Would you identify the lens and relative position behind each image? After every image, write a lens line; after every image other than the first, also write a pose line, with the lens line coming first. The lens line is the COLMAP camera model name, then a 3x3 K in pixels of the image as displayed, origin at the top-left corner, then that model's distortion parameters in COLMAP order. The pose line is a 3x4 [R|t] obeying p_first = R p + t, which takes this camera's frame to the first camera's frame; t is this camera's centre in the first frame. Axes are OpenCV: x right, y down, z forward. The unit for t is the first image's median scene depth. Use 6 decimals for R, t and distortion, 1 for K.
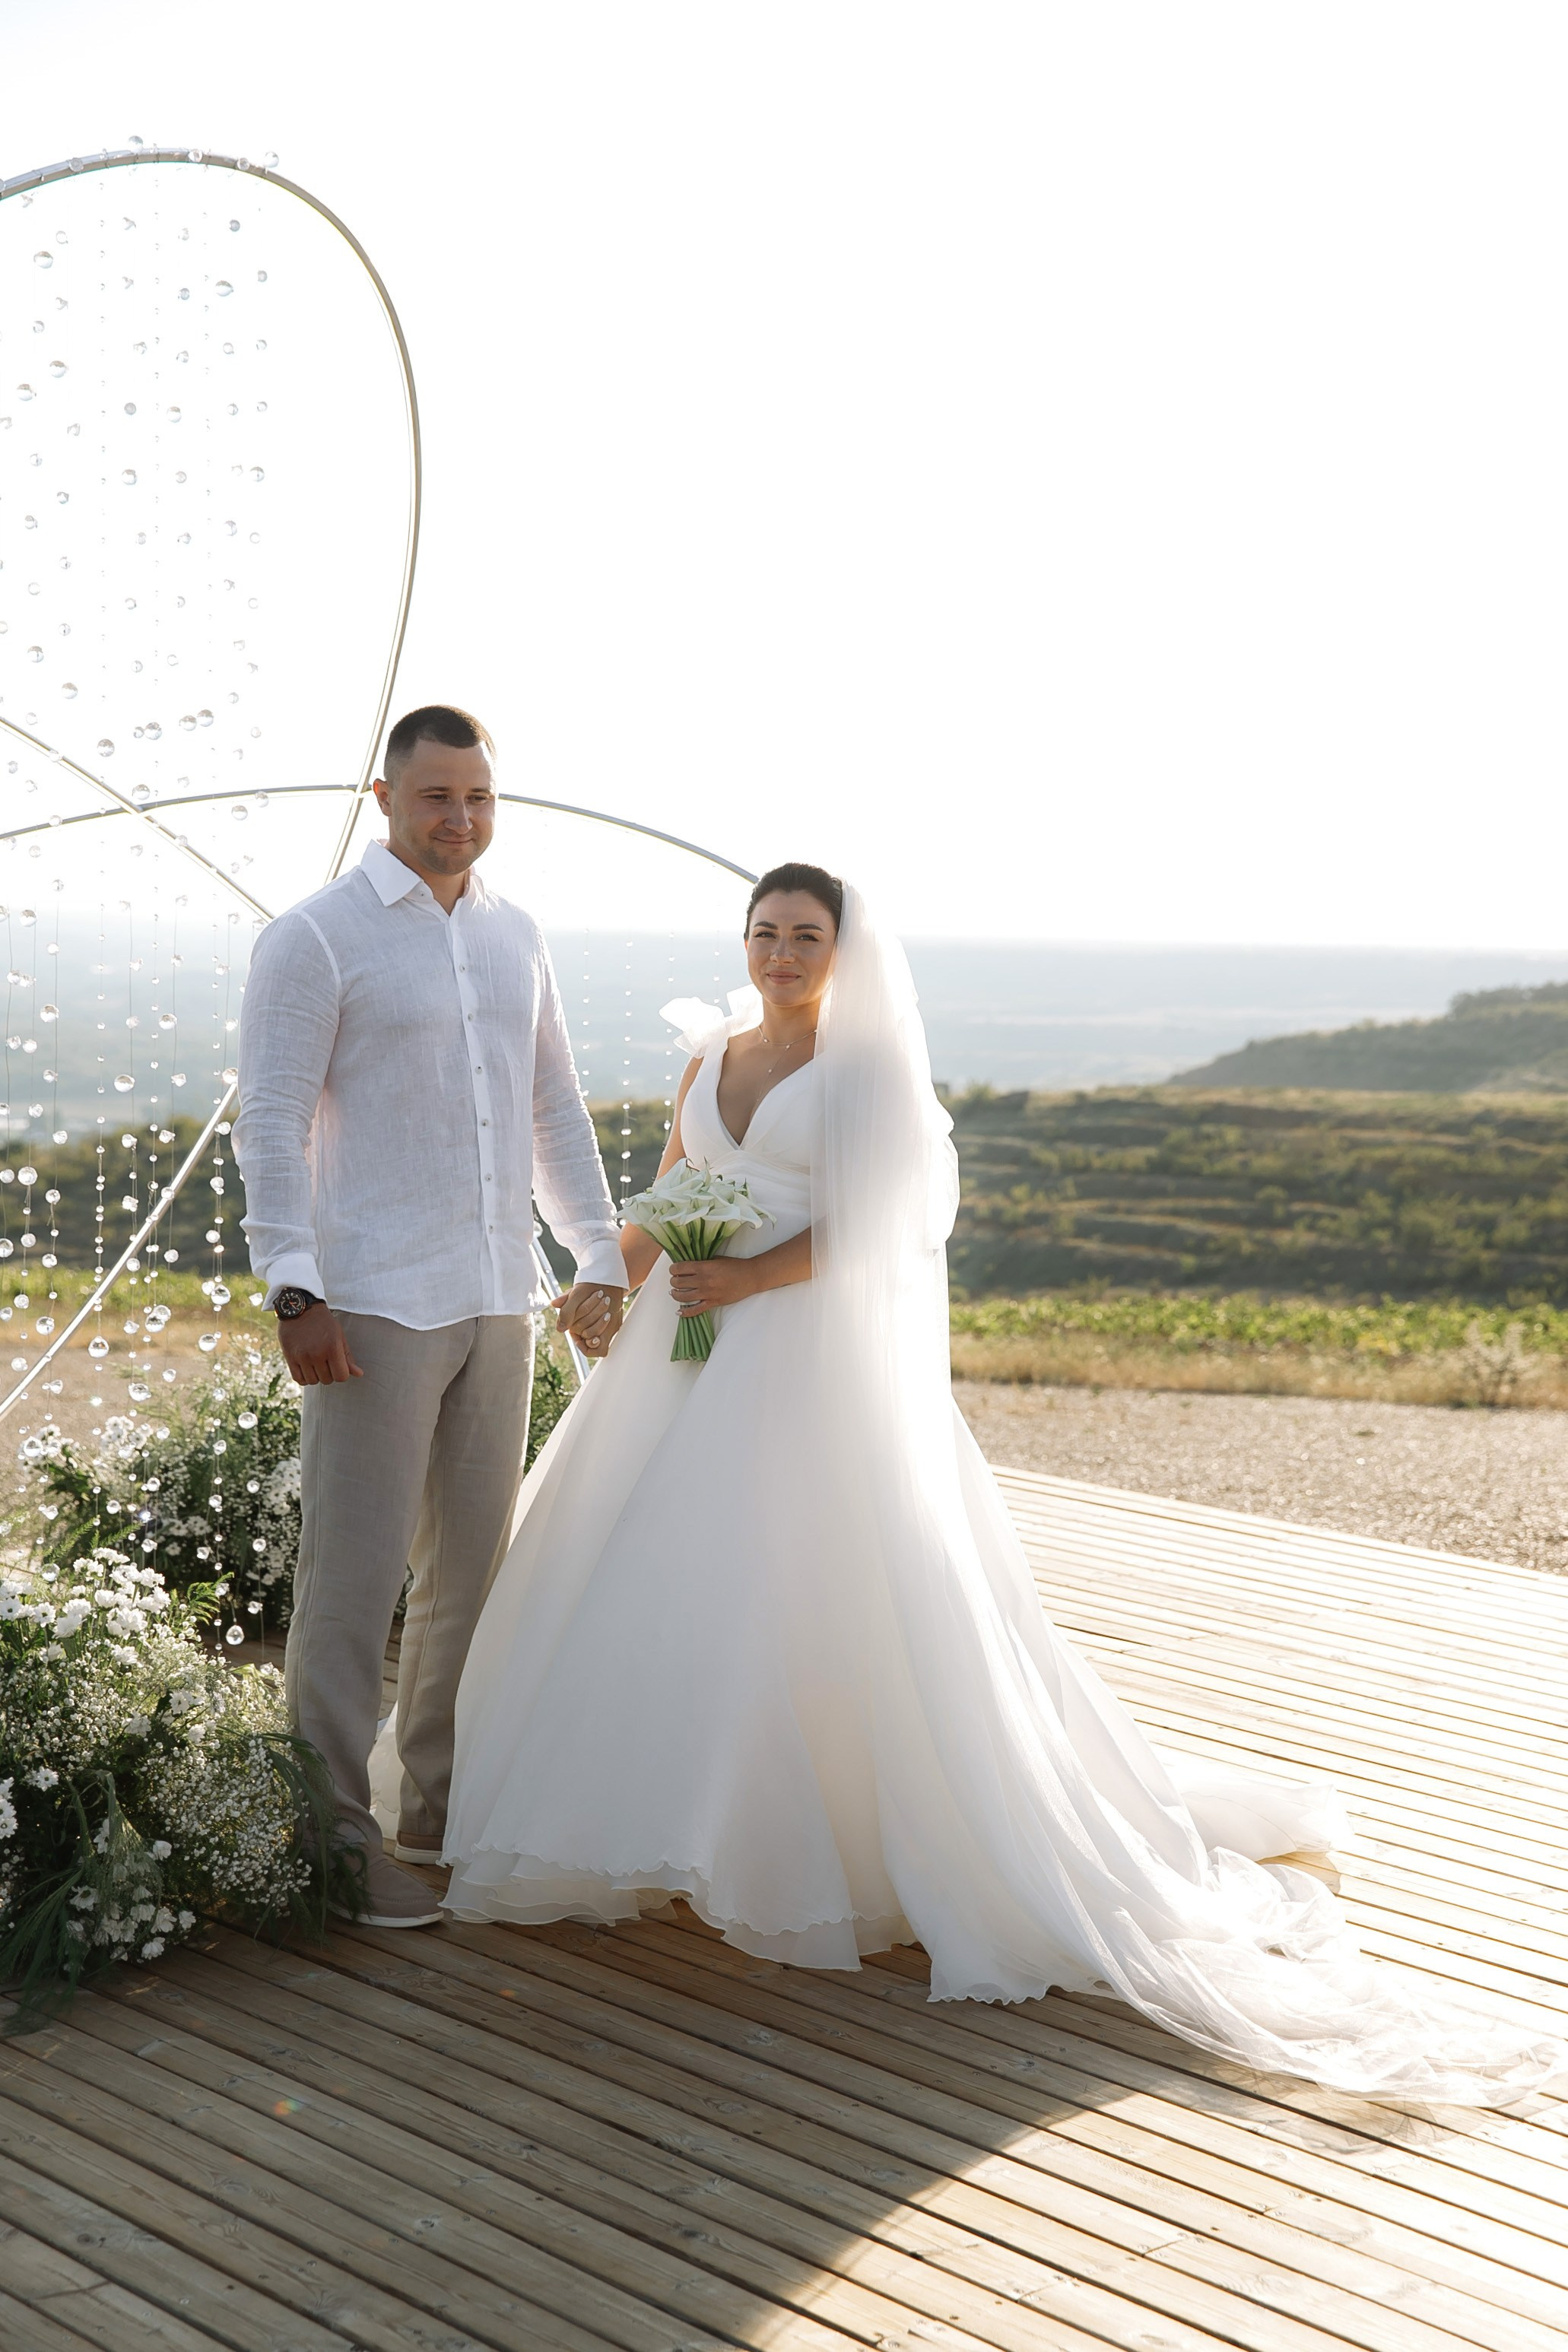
lens RADIAL K [[3714.1, 0, 827.8], [0, 3714.1, 1147.6], [0, 0, 1]] dist [0.158027, 0.000000]
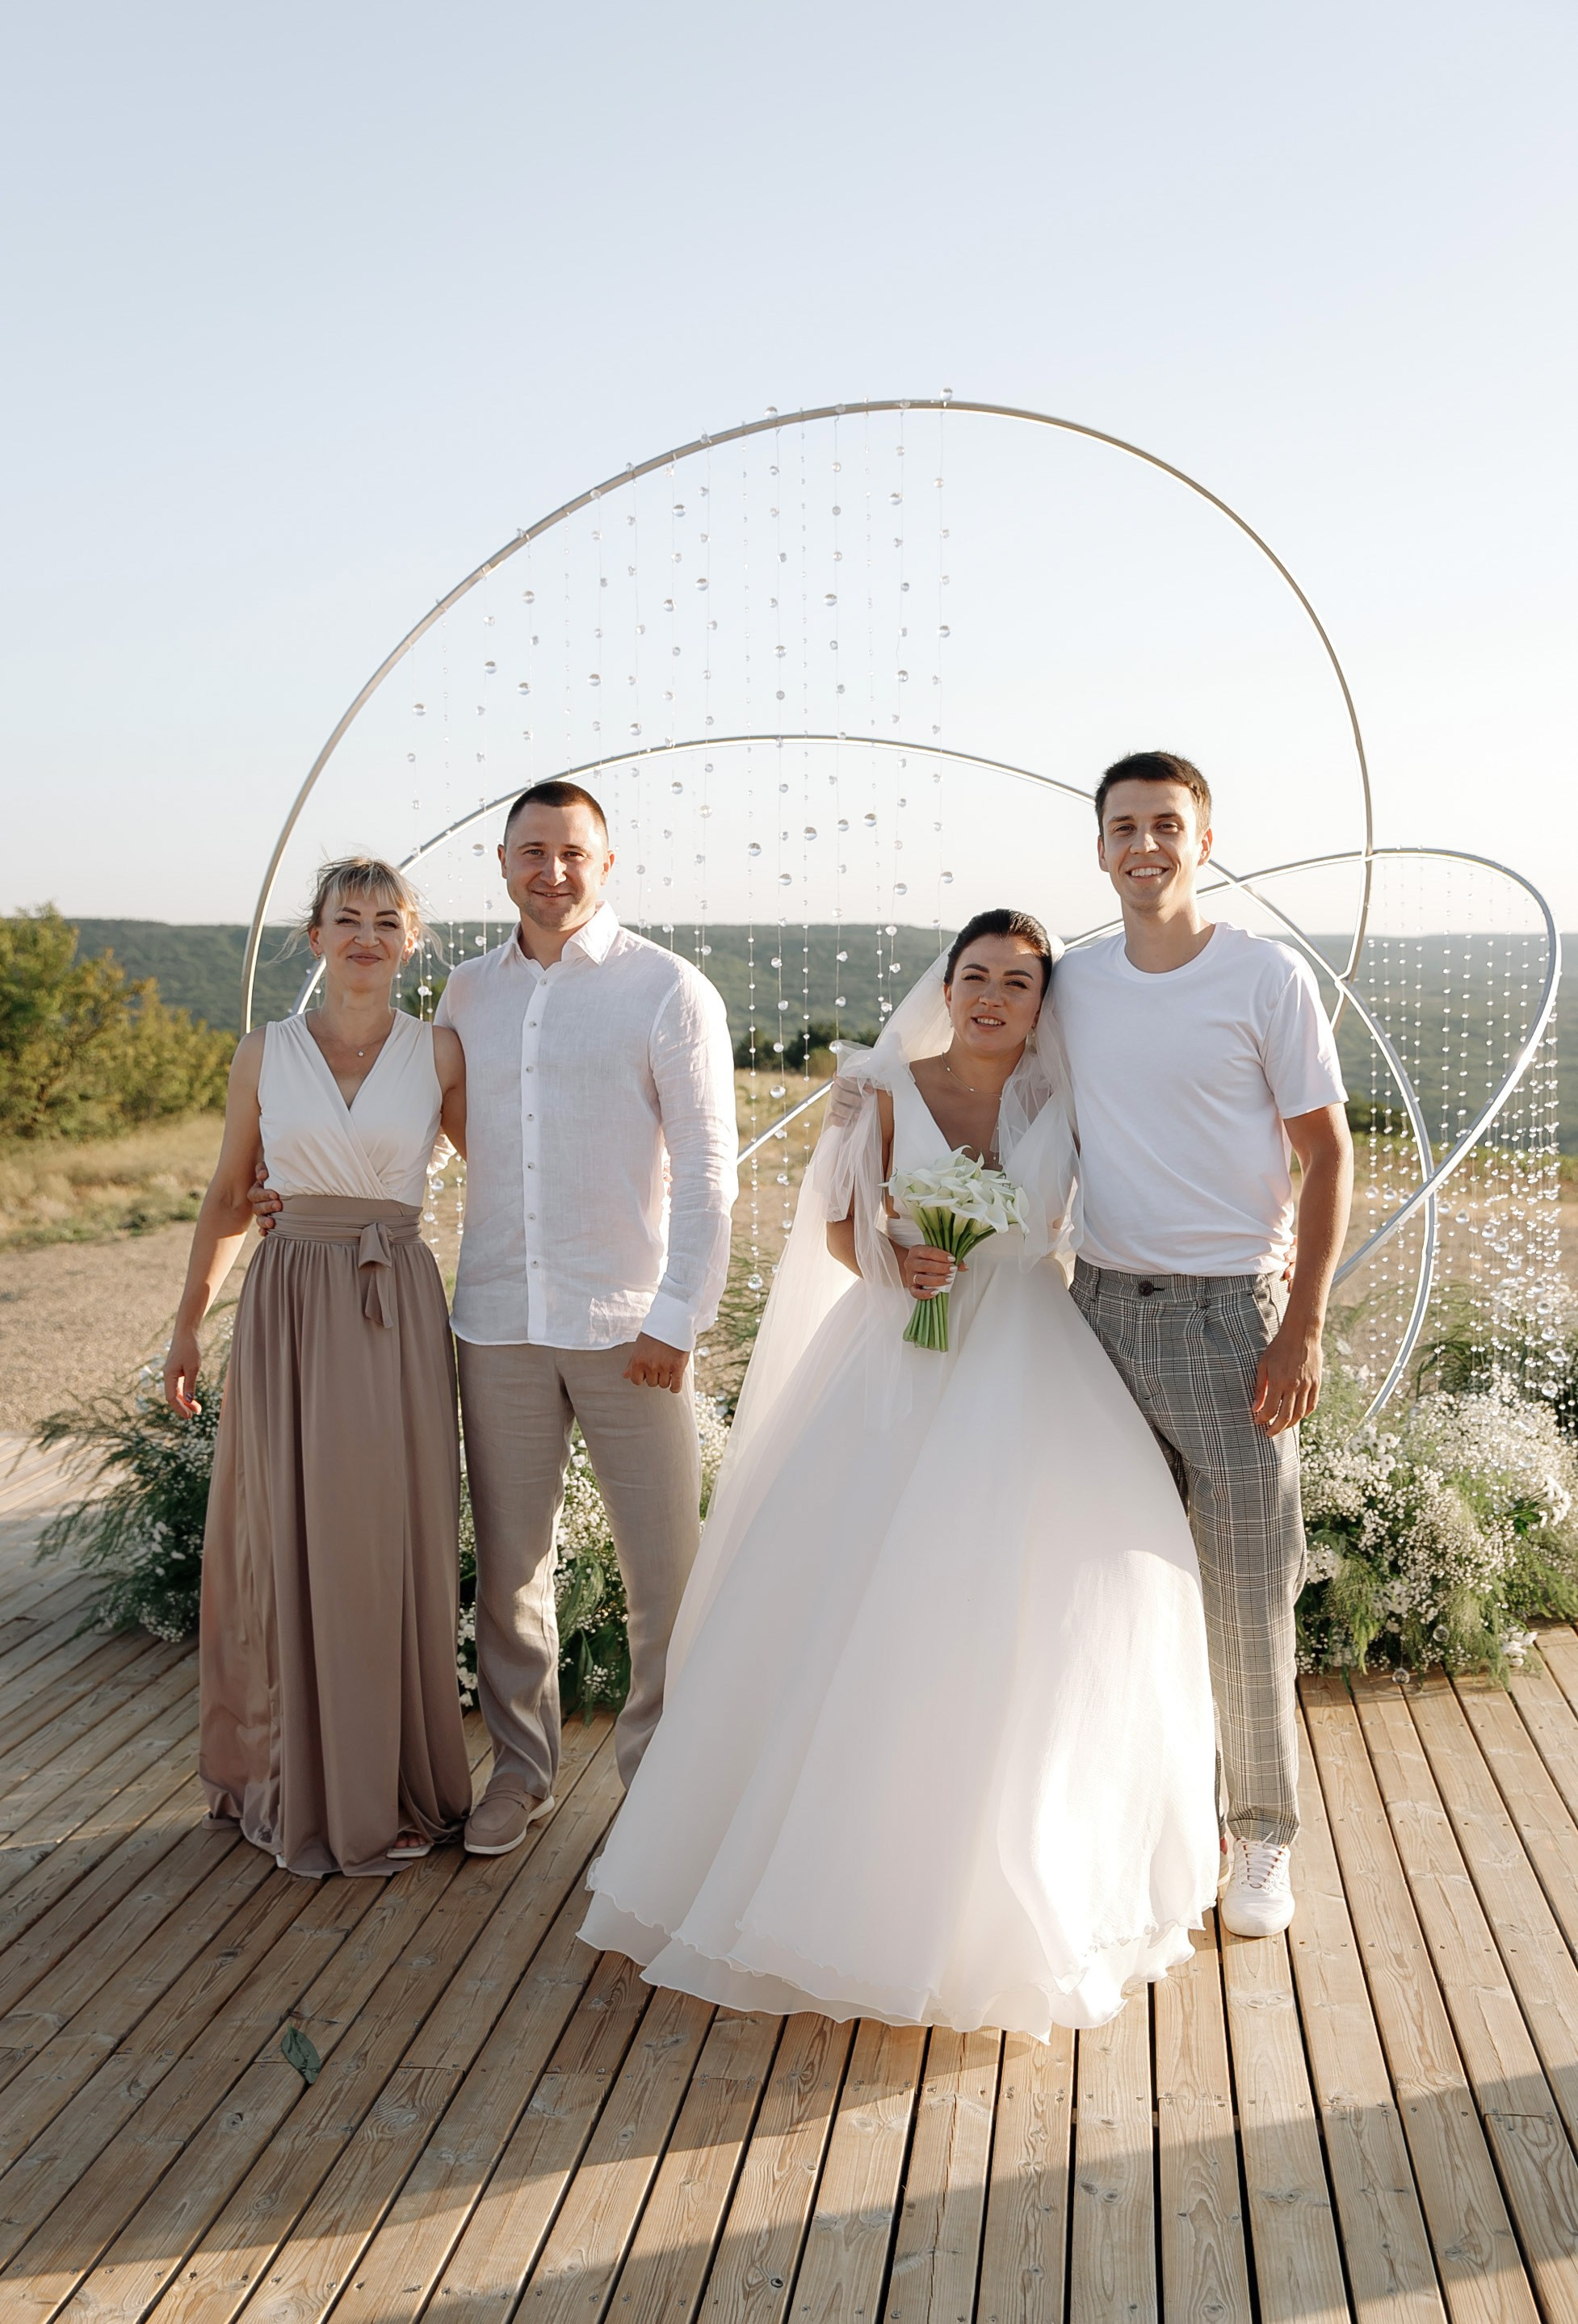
lens RADIAL K [[2665.1, 0, 724.9], [0, 2665.1, 1157.7], [0, 0, 1]] dist [0.002773, 0.000000]
pose [[0.633093, 0.031464, -0.773436, 0.639770], [-0.018788, 0.999504, 0.025281, -0.020590], [0.773848, -0.001474, 0.633370, 0.417842]]
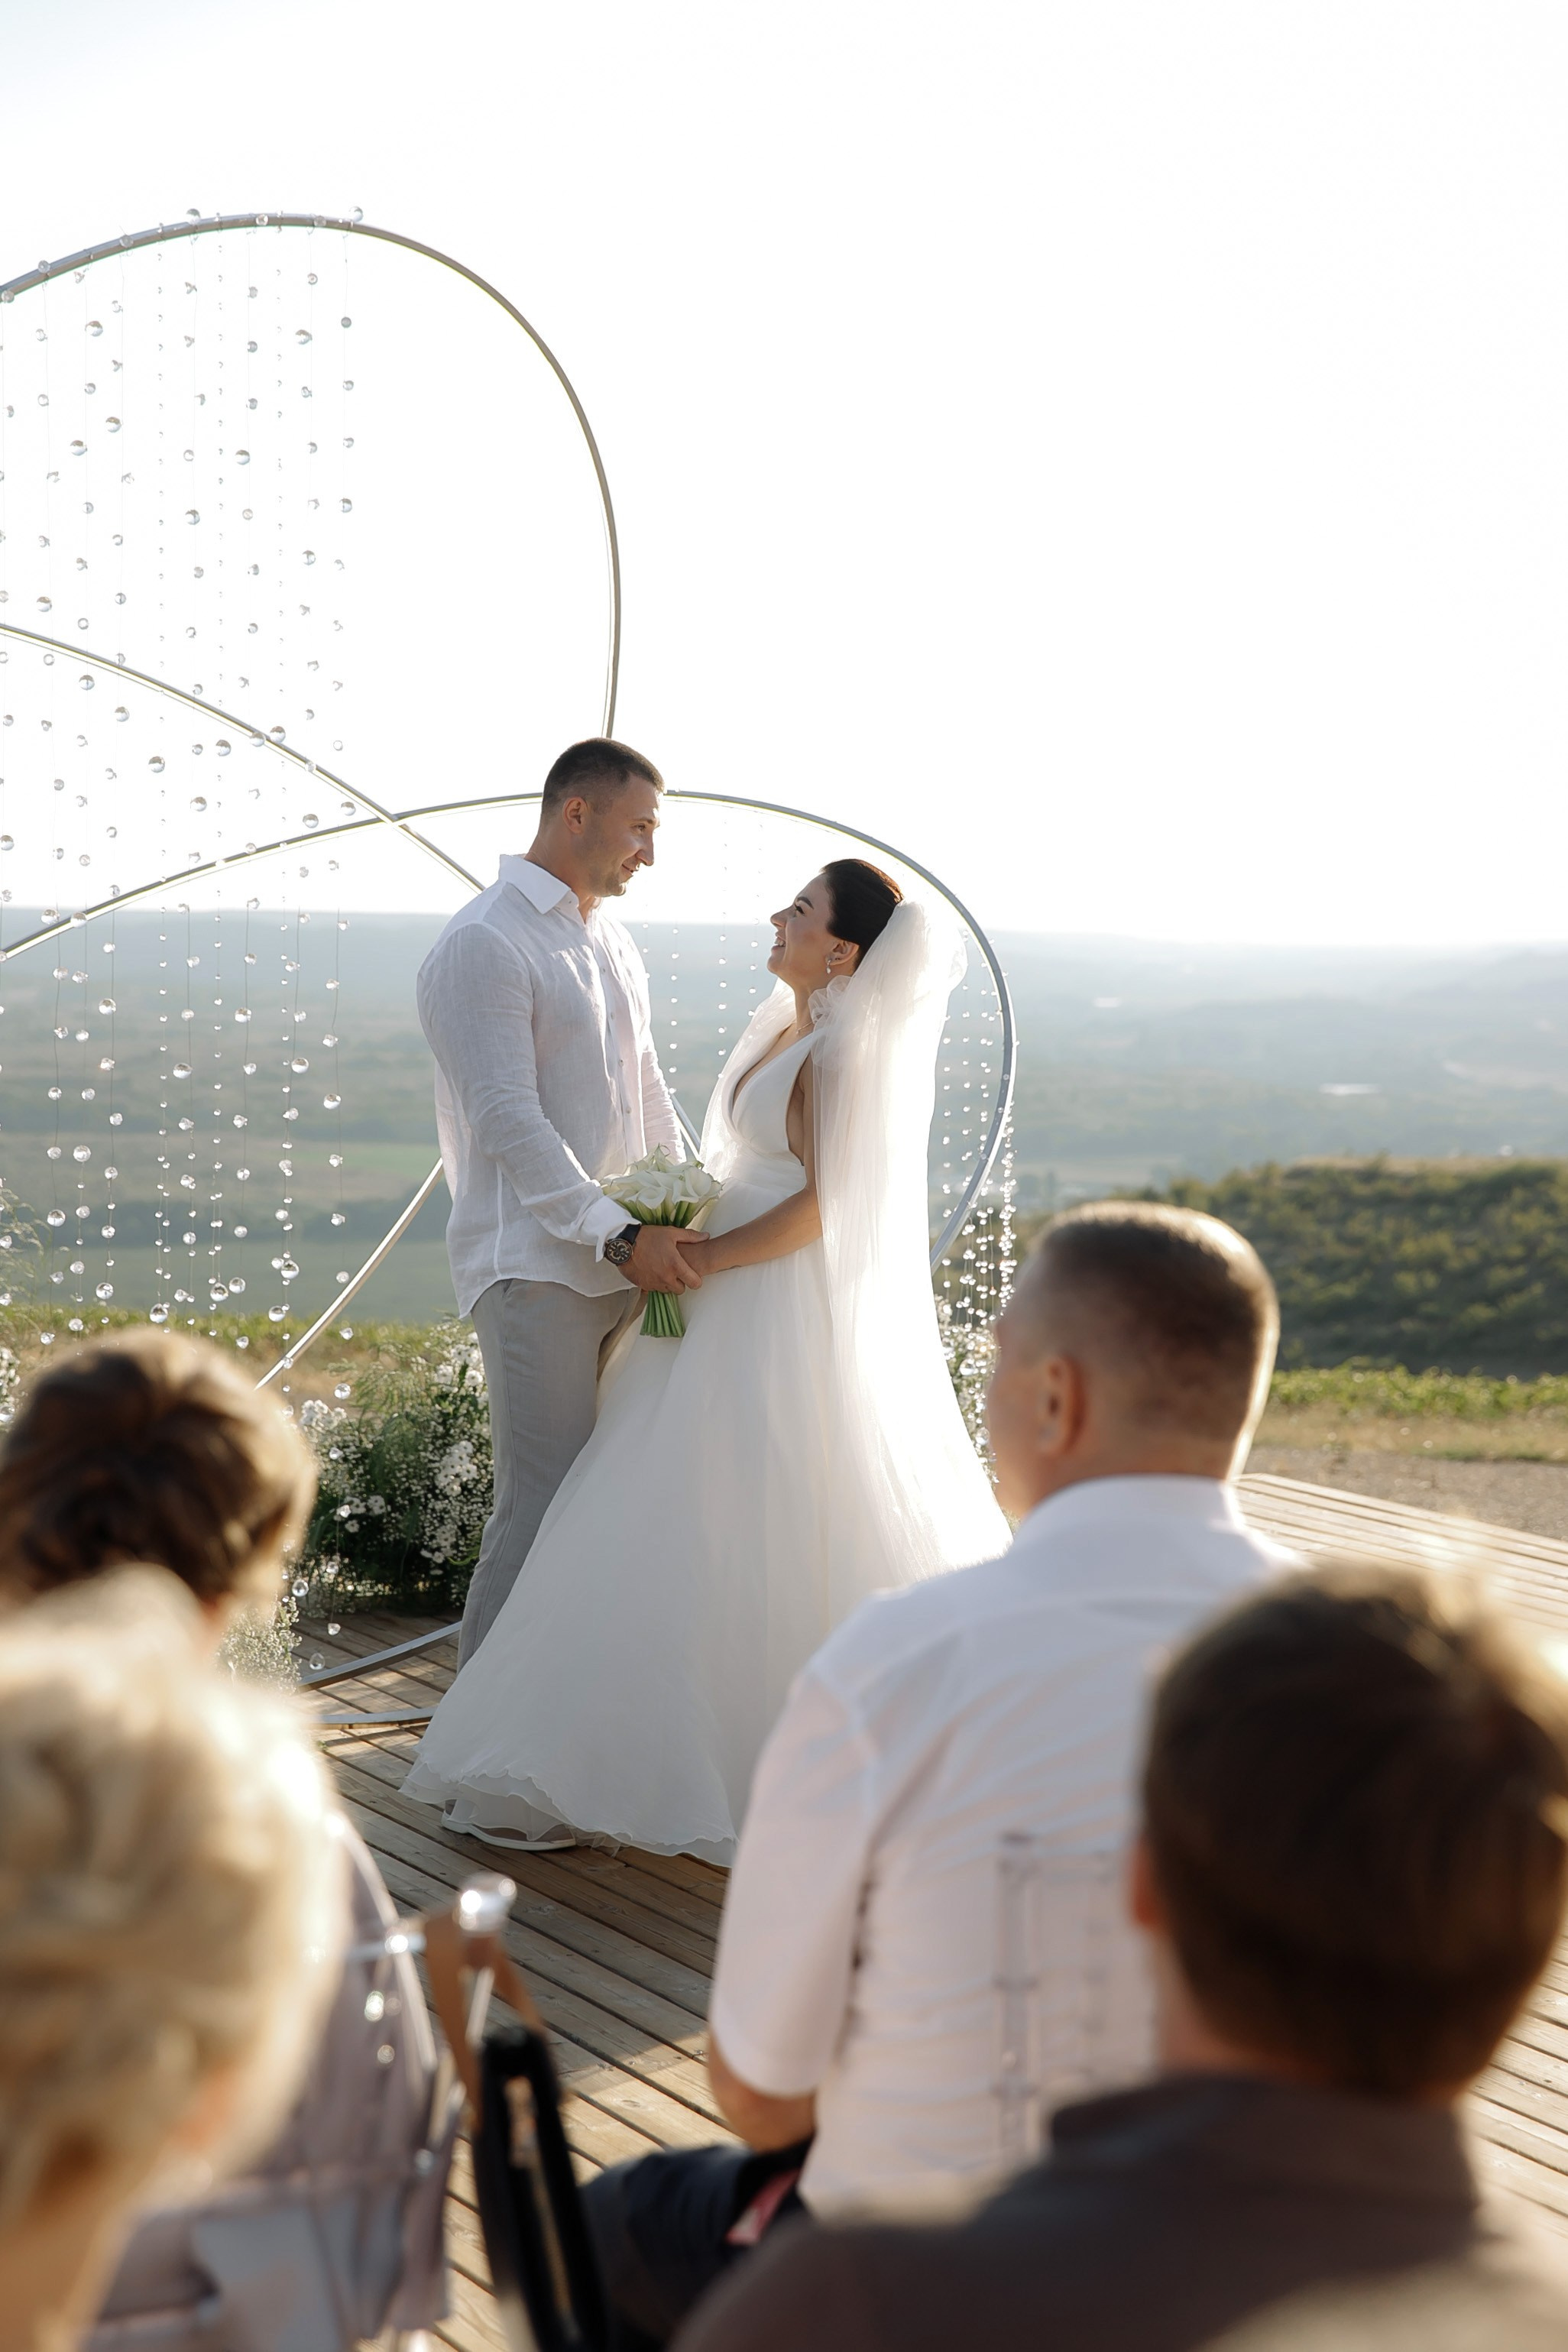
lens RADIAL K [[4580.2, 0, 845.5], [0, 4580.2, 1136.5], [0, 0, 1]] dist [0.239367, 0.000000]
pose [[0.968890, -0.001998, -0.247482, 0.377019], [-0.002308, 0.999851, -0.017110, 0.027551], [0.247479, 0.017149, 0.968741, -0.289389]]
